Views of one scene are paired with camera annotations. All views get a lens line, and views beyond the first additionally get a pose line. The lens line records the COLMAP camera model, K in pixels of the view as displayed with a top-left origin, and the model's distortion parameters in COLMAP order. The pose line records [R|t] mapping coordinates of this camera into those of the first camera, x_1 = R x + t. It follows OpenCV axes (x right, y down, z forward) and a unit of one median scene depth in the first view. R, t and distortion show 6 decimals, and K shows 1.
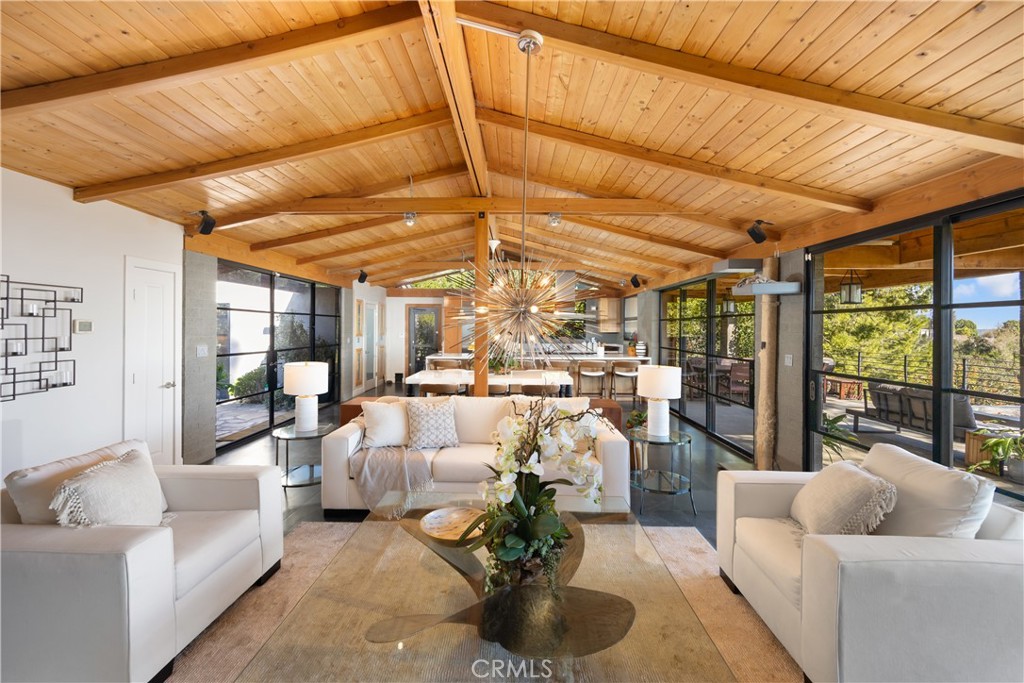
lens RADIAL K [[432.6, 0, 511.2], [0, 432.6, 326.9], [0, 0, 1]] dist [0.009976, -0.000157]
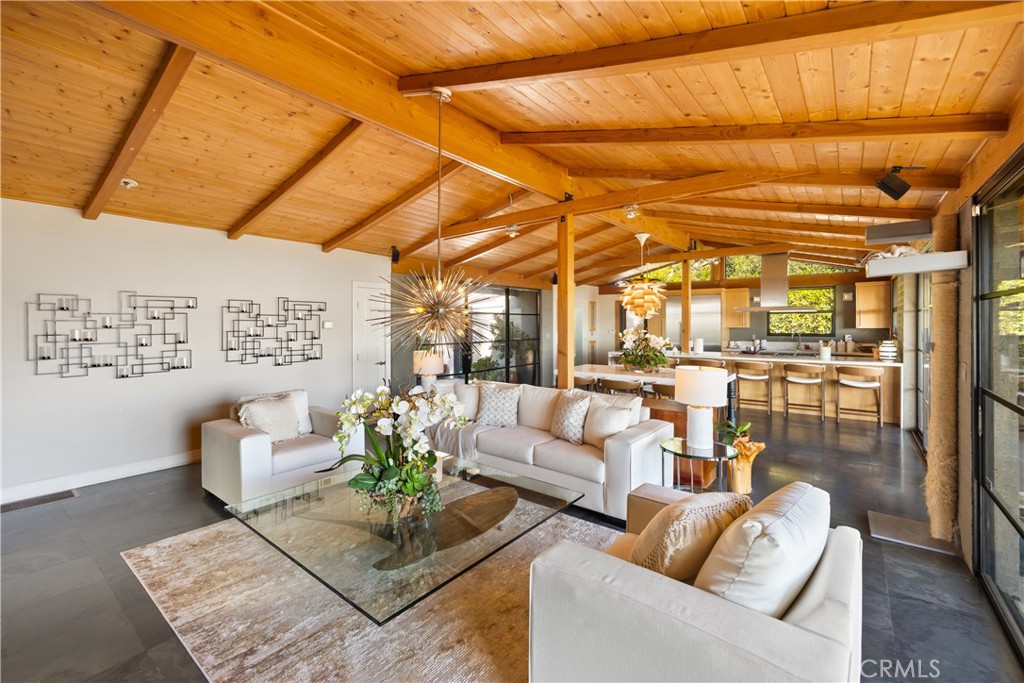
lens RADIAL K [[432.6, 0, 511.2], [0, 432.6, 326.9], [0, 0, 1]] dist [0.009976, -0.000157]
pose [[0.794271, -0.001512, -0.607562, 0.495606], [0.007346, 0.999948, 0.007115, -0.000282], [0.607519, -0.010114, 0.794241, 0.073024]]
